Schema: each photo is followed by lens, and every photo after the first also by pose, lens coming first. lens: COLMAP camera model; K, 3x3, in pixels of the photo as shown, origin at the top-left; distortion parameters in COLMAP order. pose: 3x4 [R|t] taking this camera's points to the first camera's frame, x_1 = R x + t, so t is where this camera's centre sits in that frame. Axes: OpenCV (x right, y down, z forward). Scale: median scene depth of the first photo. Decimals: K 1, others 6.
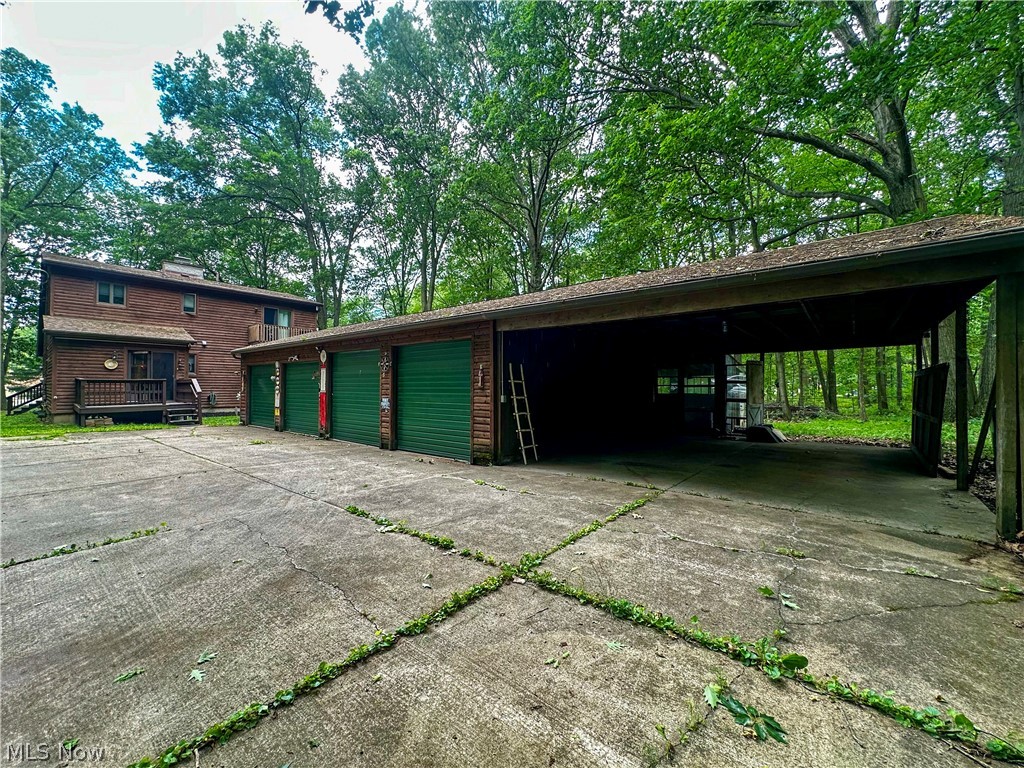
lens RADIAL K [[418.2, 0, 512.0], [0, 418.2, 384.0], [0, 0, 1]] dist [-0.000207, -0.000182]
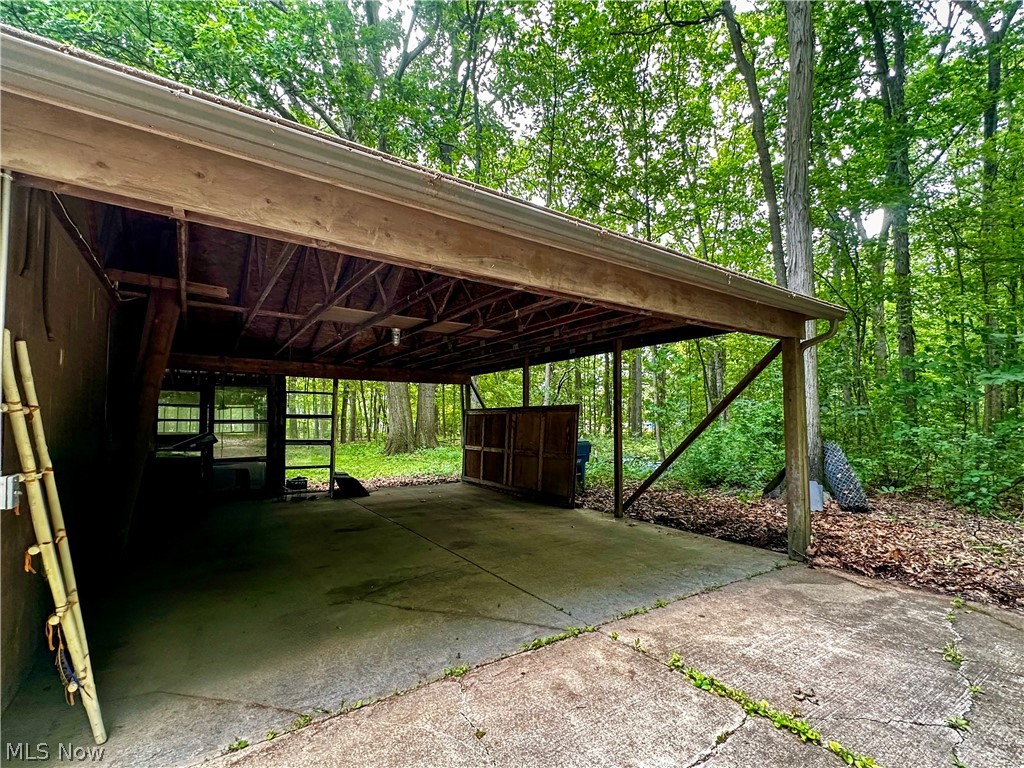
lens RADIAL K [[458.2, 0, 512.0], [0, 458.2, 384.0], [0, 0, 1]] dist [0.000194, 0.000079]
pose [[0.281372, 0.079663, 0.956286, -0.329605], [-0.015642, 0.996796, -0.078435, -0.009830], [-0.959471, 0.007111, 0.281717, 1.254913]]
